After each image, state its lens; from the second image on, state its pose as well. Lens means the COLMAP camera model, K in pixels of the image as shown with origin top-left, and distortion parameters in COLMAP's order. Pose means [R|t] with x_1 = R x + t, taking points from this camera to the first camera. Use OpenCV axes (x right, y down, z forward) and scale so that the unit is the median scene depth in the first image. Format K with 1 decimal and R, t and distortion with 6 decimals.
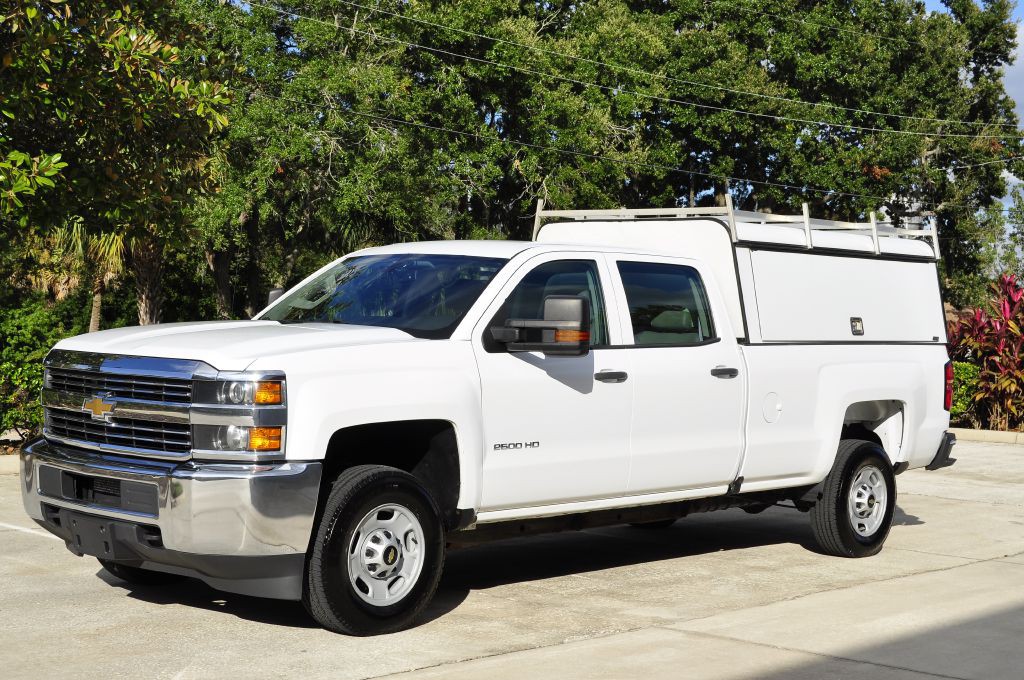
lens RADIAL K [[1677.0, 0, 572.9], [0, 1677.0, 343.5], [0, 0, 1]] dist [-0.123863, 0.000000]
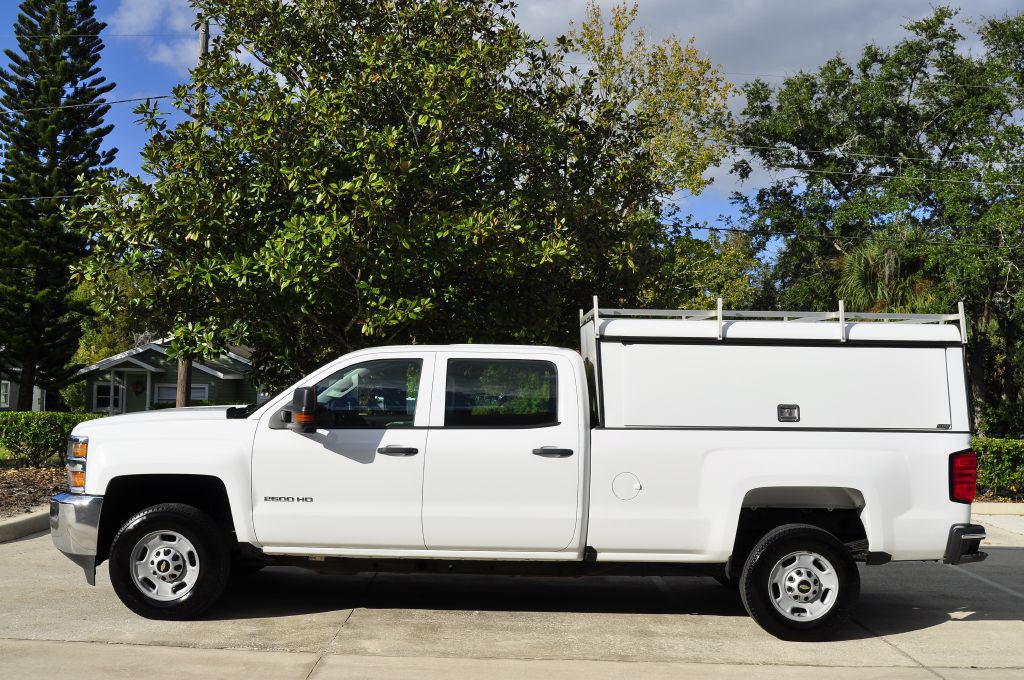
lens RADIAL K [[1125.7, 0, 556.8], [0, 1125.7, 334.4], [0, 0, 1]] dist [-0.079290, 0.000000]
pose [[0.641681, -0.045231, -0.765636, 0.663632], [-0.014235, 0.997385, -0.070852, -0.008466], [0.766839, 0.056363, 0.639360, 0.489224]]
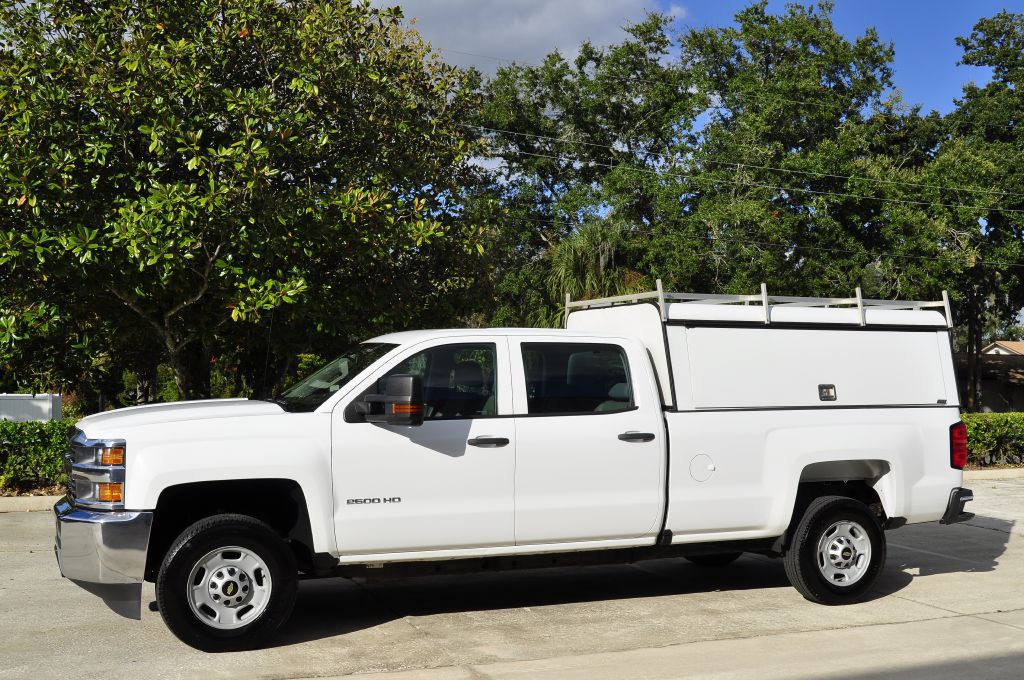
lens RADIAL K [[1125.7, 0, 531.9], [0, 1125.7, 351.1], [0, 0, 1]] dist [-0.079290, 0.000000]
pose [[0.887627, -0.032258, -0.459432, 0.365856], [0.011695, 0.998801, -0.047534, -0.005244], [0.460415, 0.036820, 0.886940, 0.283148]]
